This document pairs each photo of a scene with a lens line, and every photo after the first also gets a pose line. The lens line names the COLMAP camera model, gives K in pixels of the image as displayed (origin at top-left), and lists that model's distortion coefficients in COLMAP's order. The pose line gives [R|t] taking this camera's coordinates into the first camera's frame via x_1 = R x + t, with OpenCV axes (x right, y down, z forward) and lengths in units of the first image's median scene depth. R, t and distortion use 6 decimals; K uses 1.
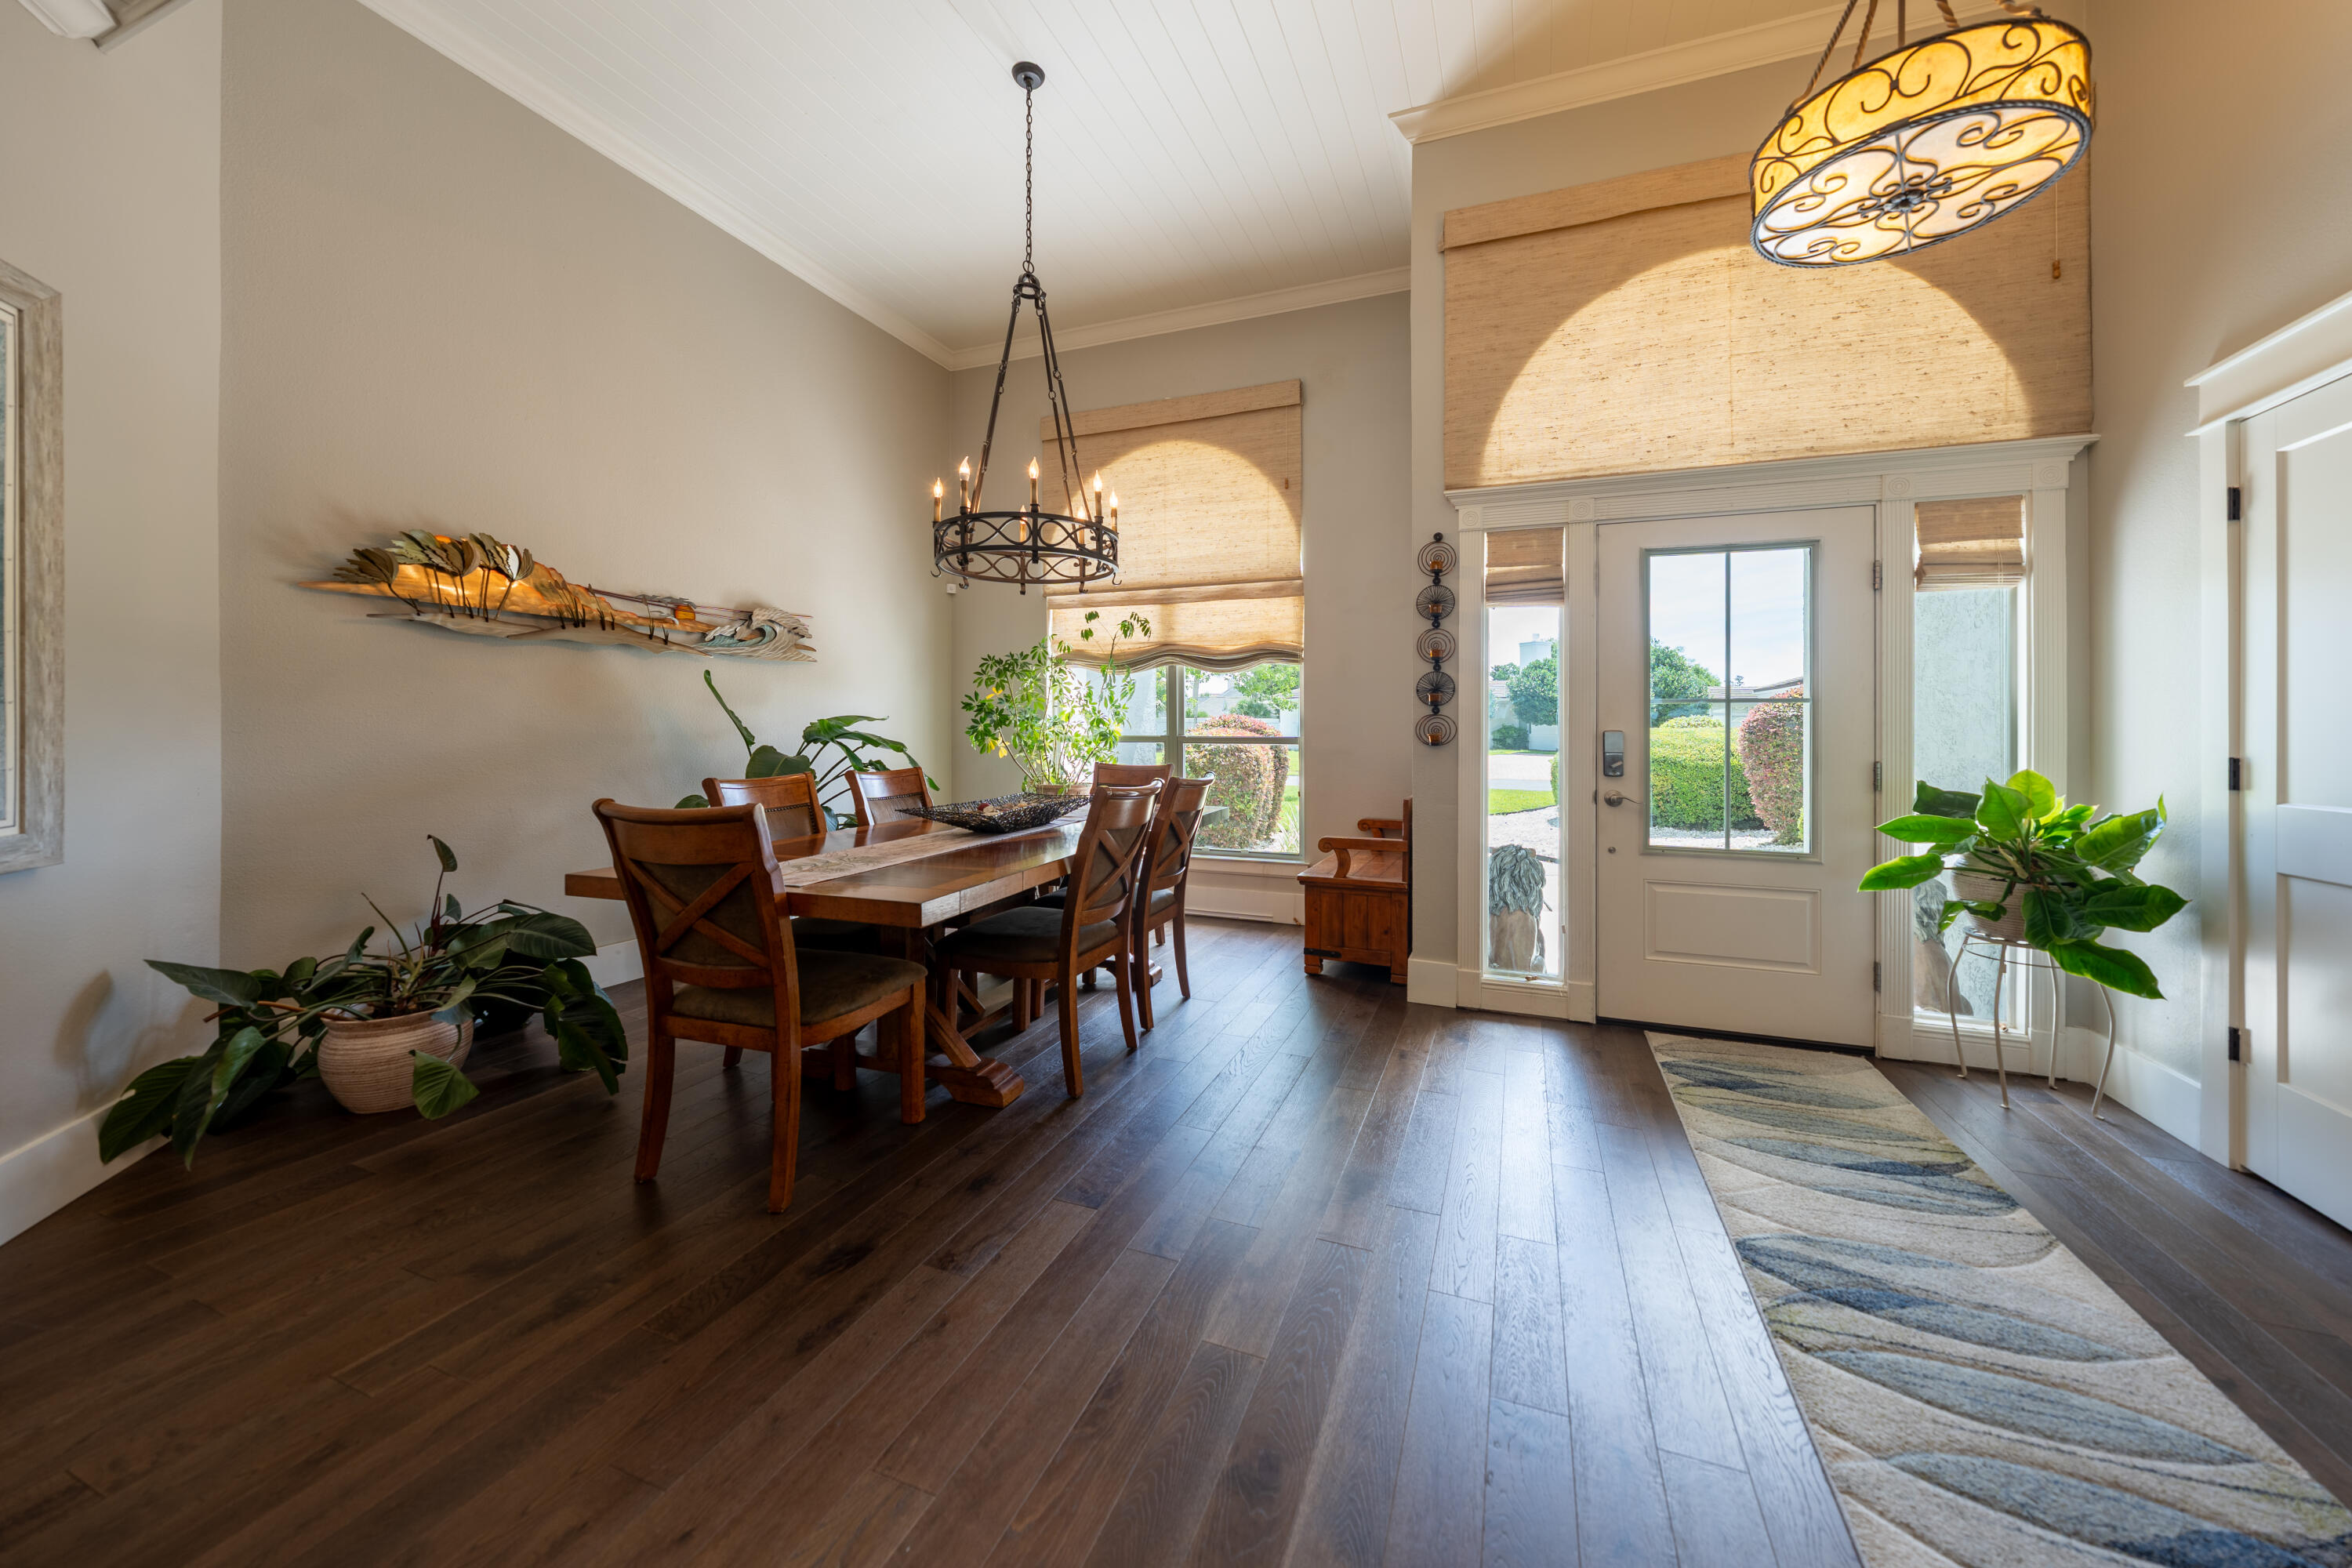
lens RADIAL K [[815.7, 0, 1159.8], [0, 815.7, 724.9], [0, 0, 1]] dist [-0.001362, 0.000018]
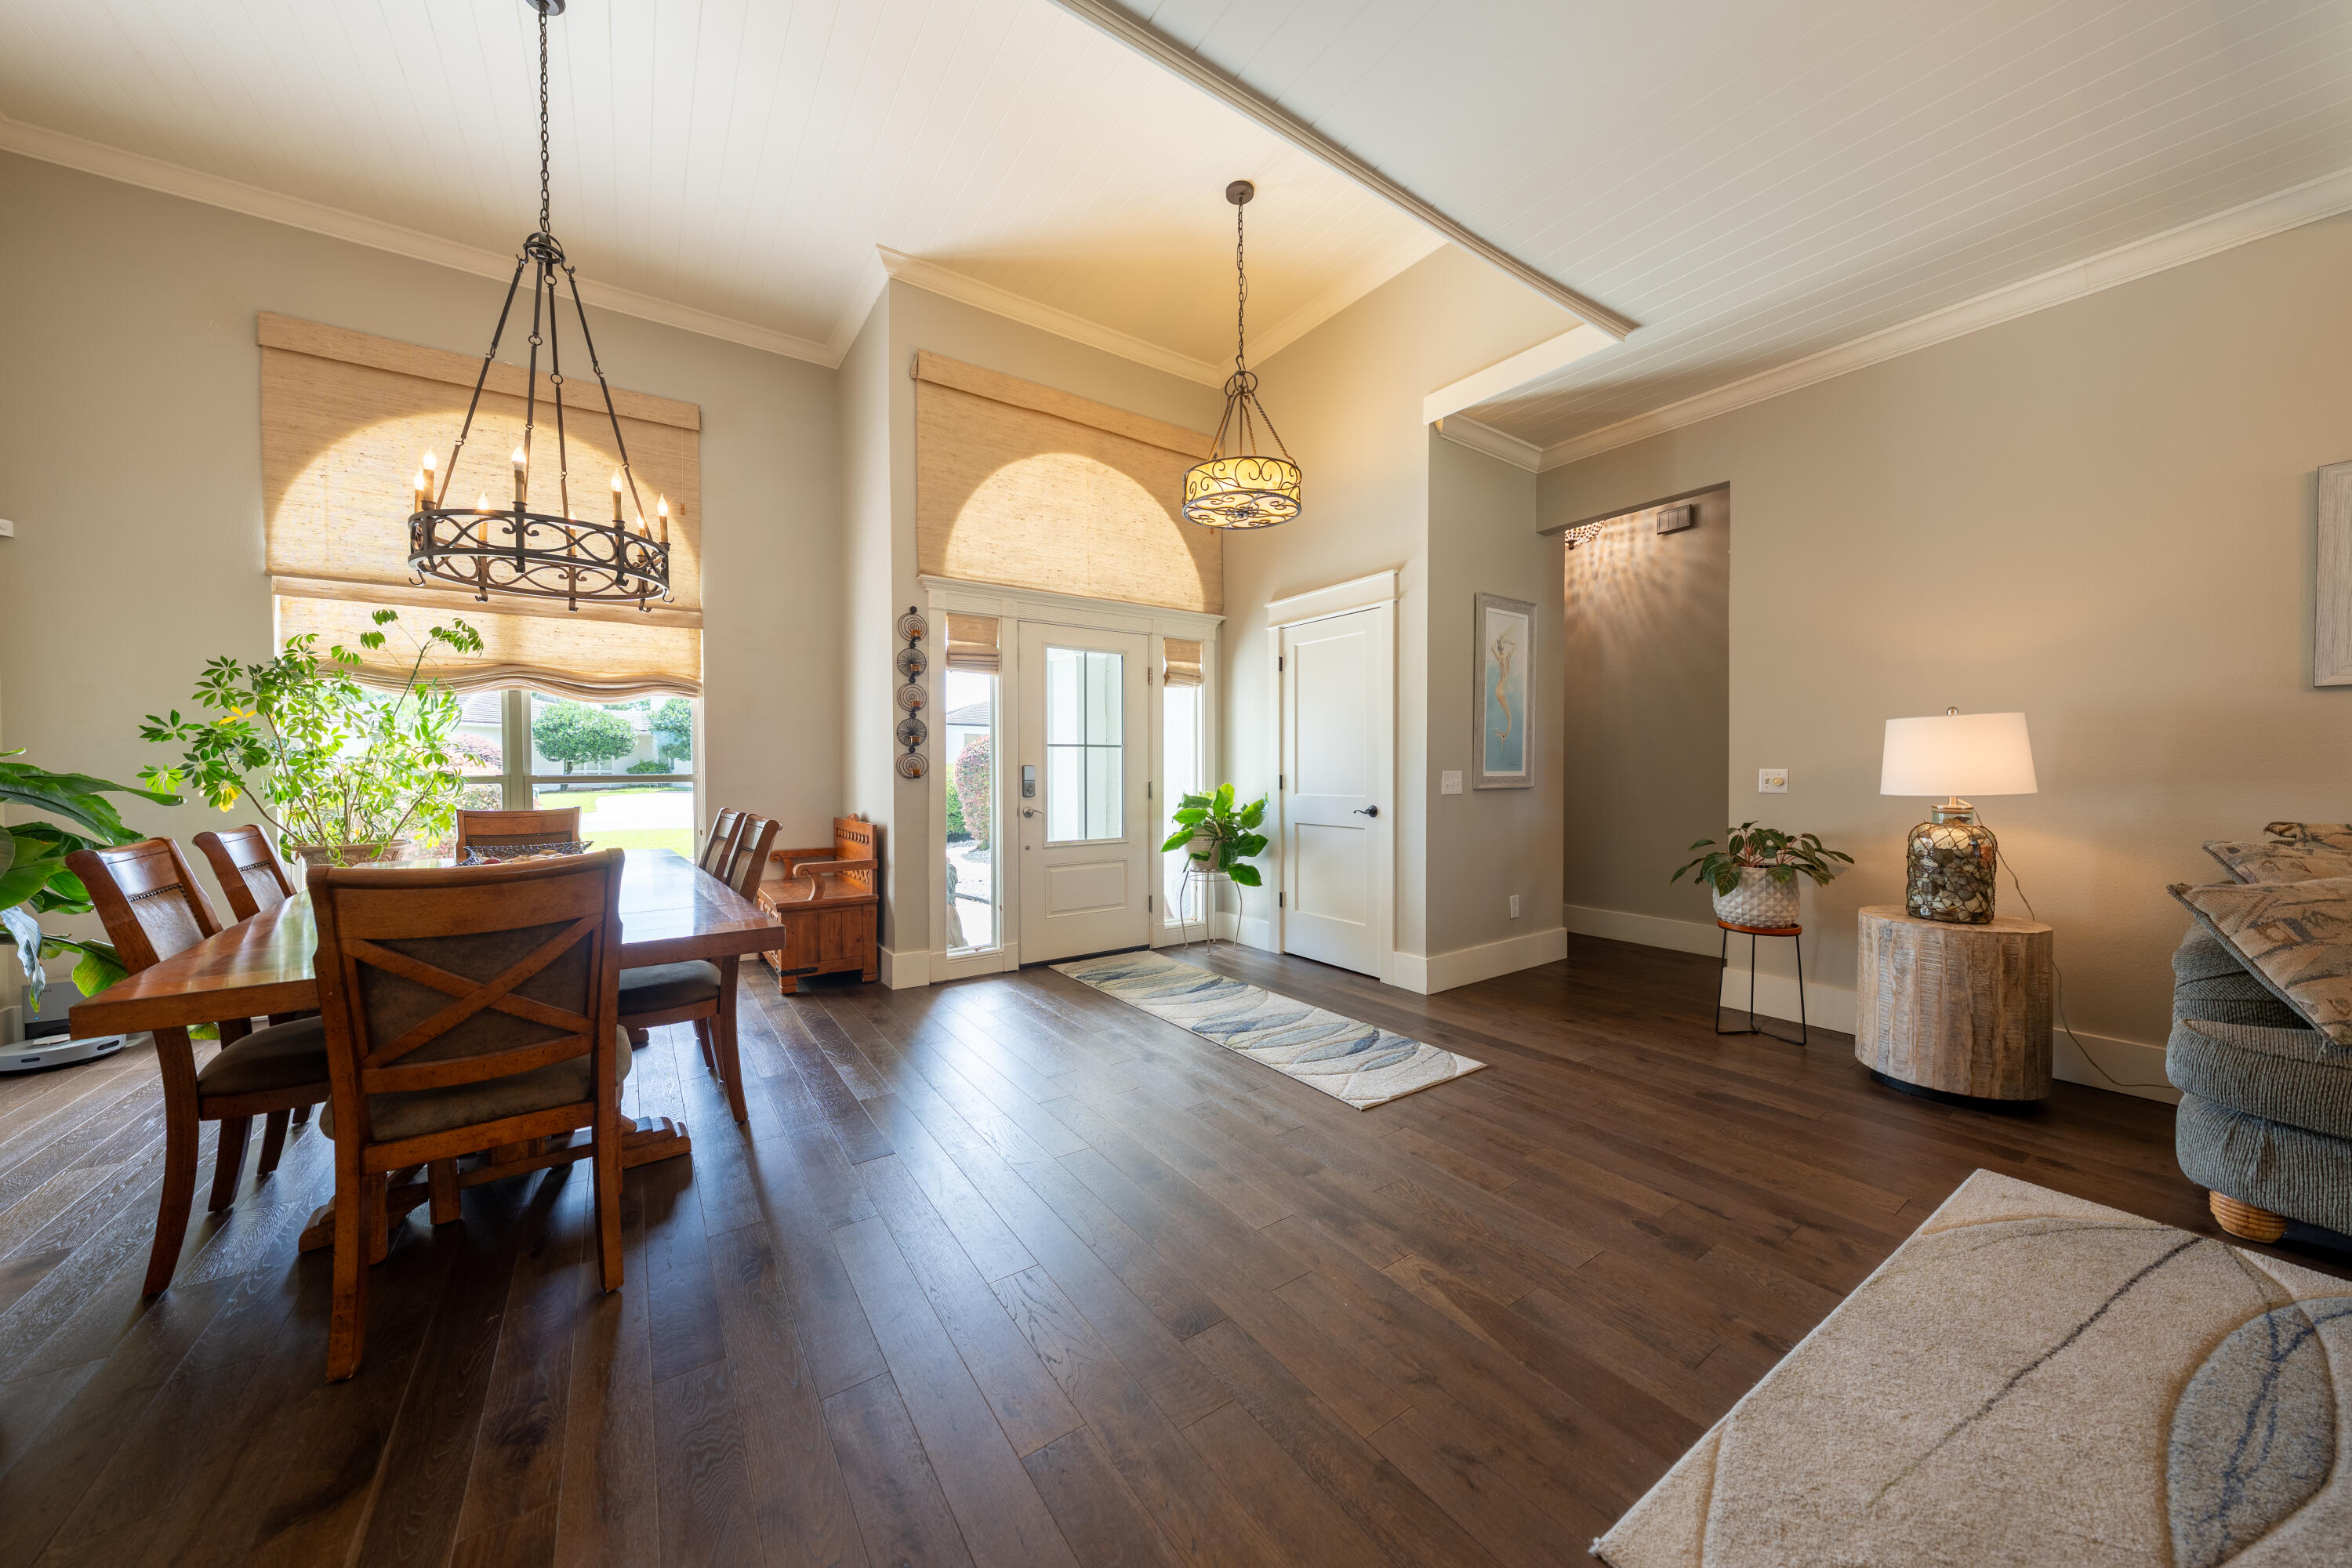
lens RADIAL K [[806.7, 0, 1178.9], [0, 806.7, 772.1], [0, 0, 1]] dist [-0.000247, 0.000359]
pose [[0.559776, -0.013161, 0.828540, -0.458907], [0.001320, 0.999887, 0.014991, -0.001649], [-0.828643, -0.007298, 0.559730, -0.021718]]
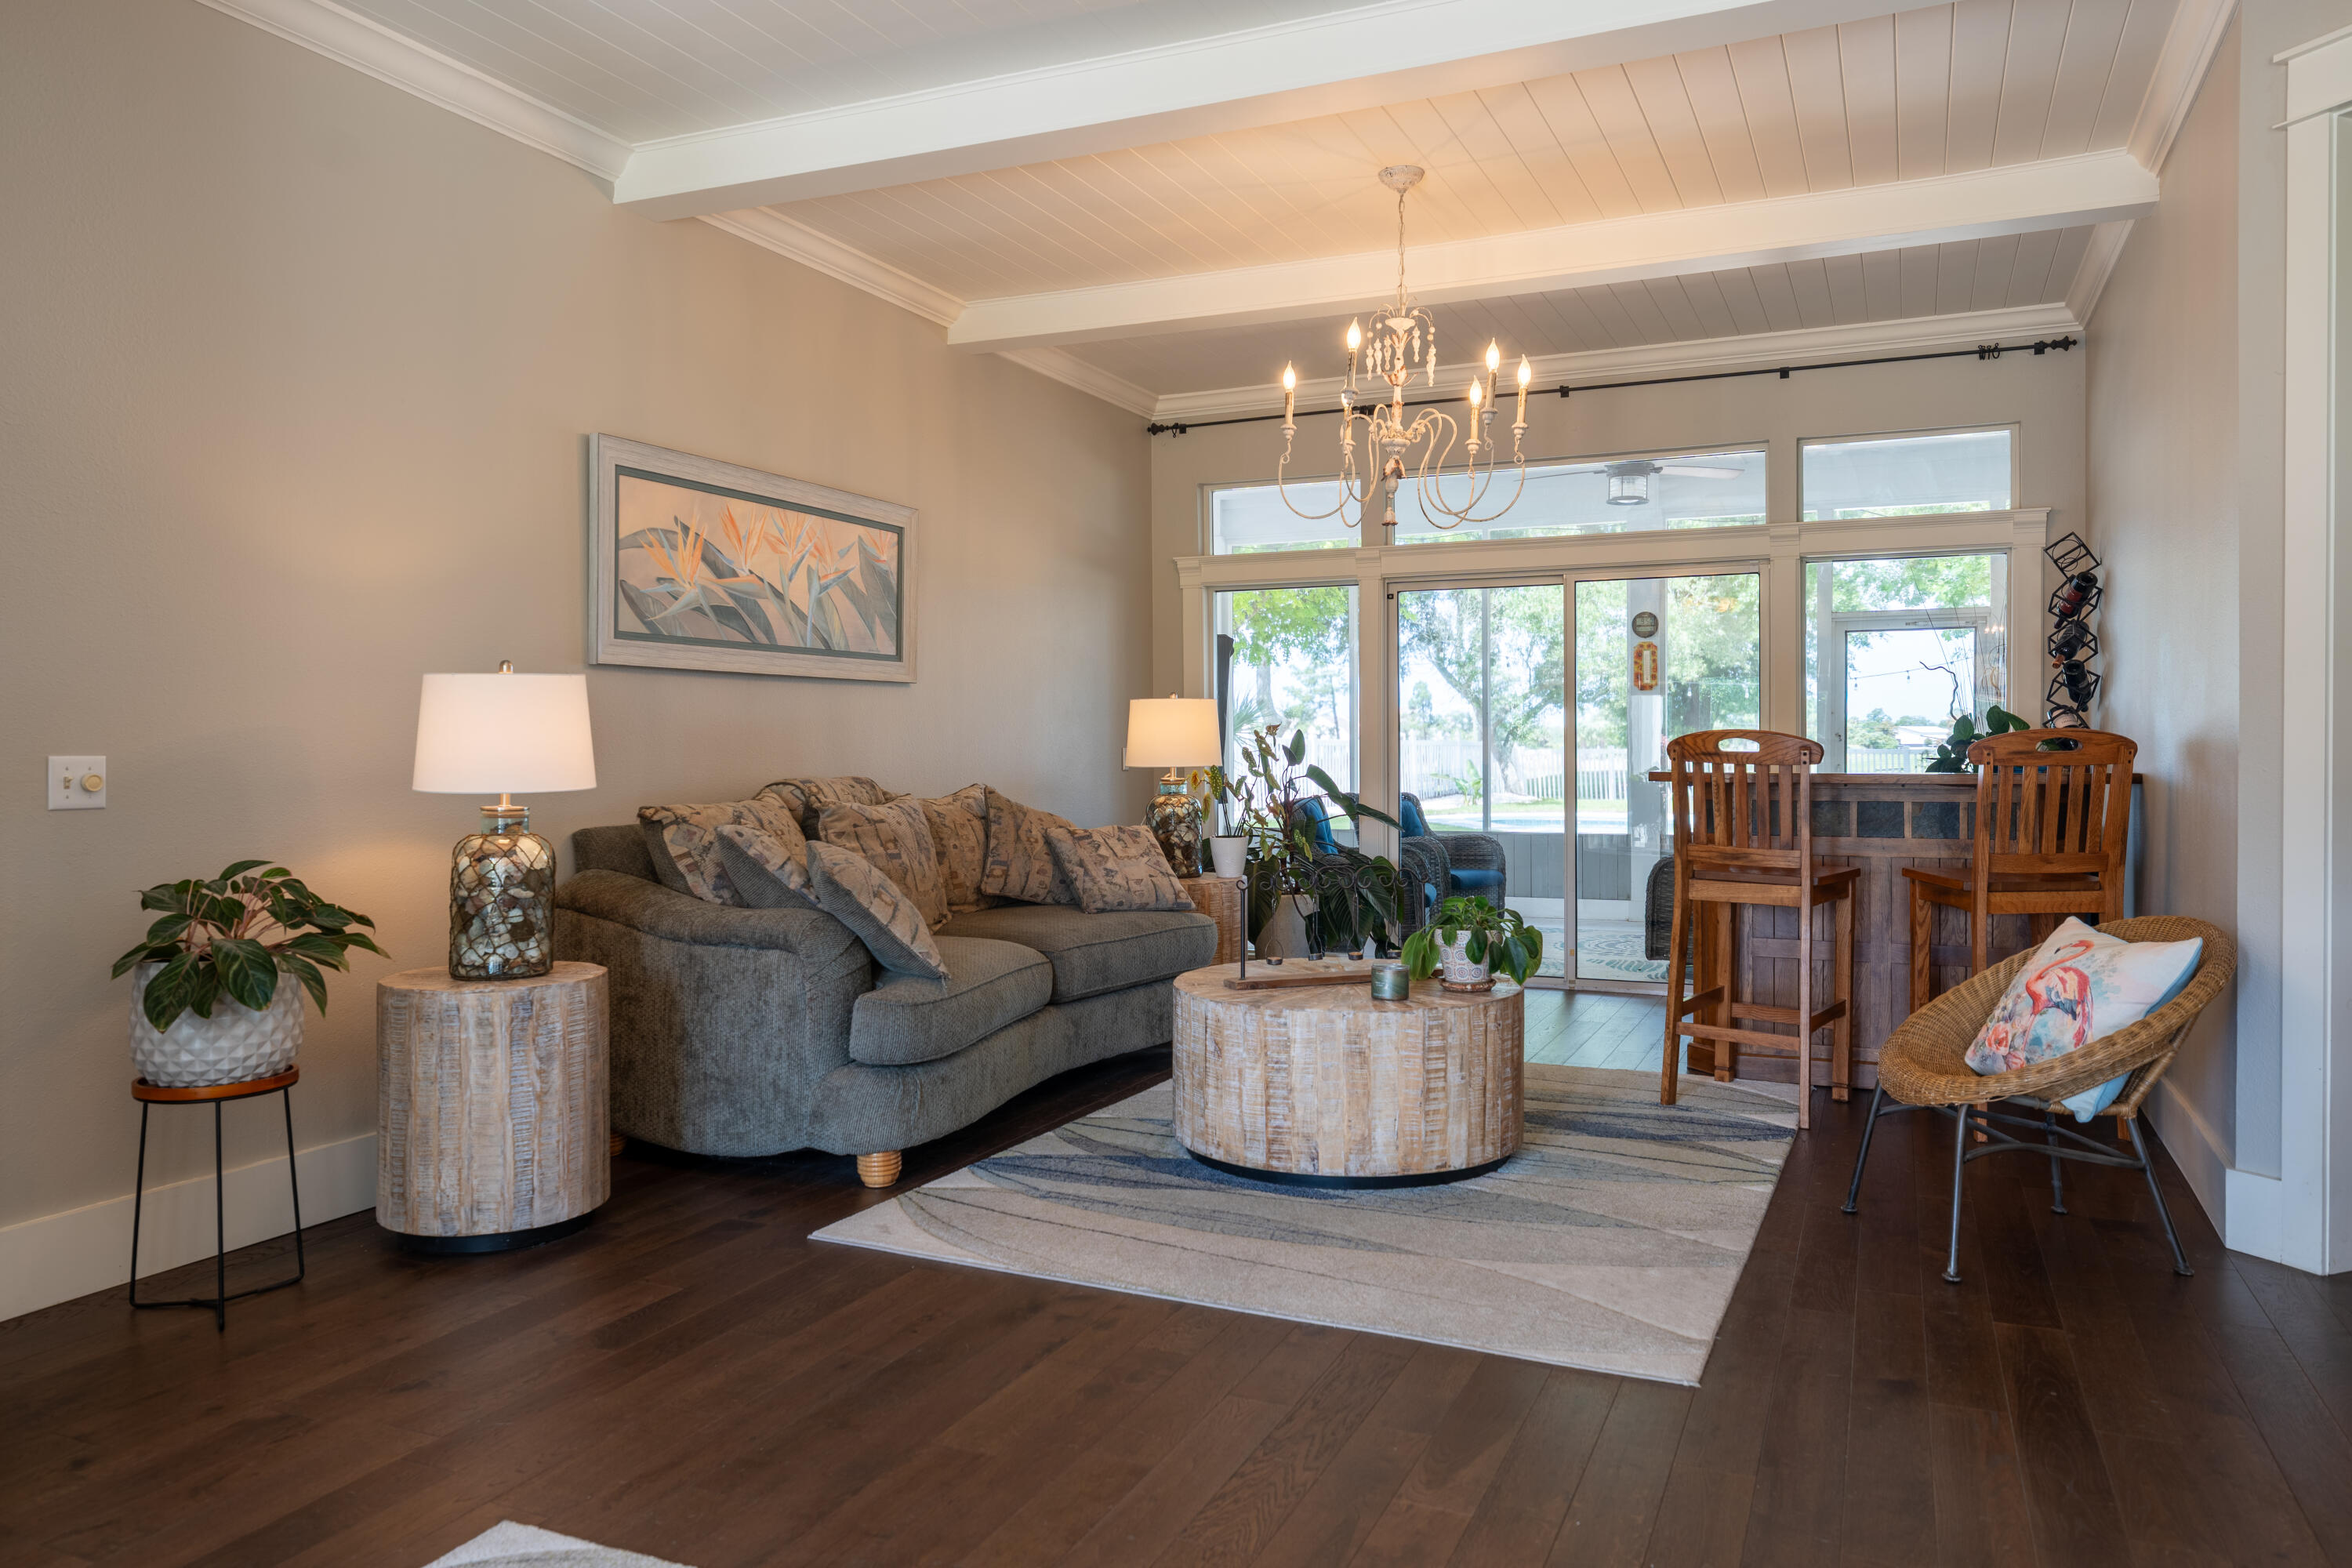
lens RADIAL K [[1724.5, 0, 1054.4], [0, 1724.5, 779.0], [0, 0, 1]] dist [-0.002286, -0.000581]
pose [[-0.998734, -0.002015, 0.050259, 0.172933], [-0.001346, 0.999910, 0.013327, 0.009496], [-0.050281, 0.013243, -0.998647, 0.874500]]
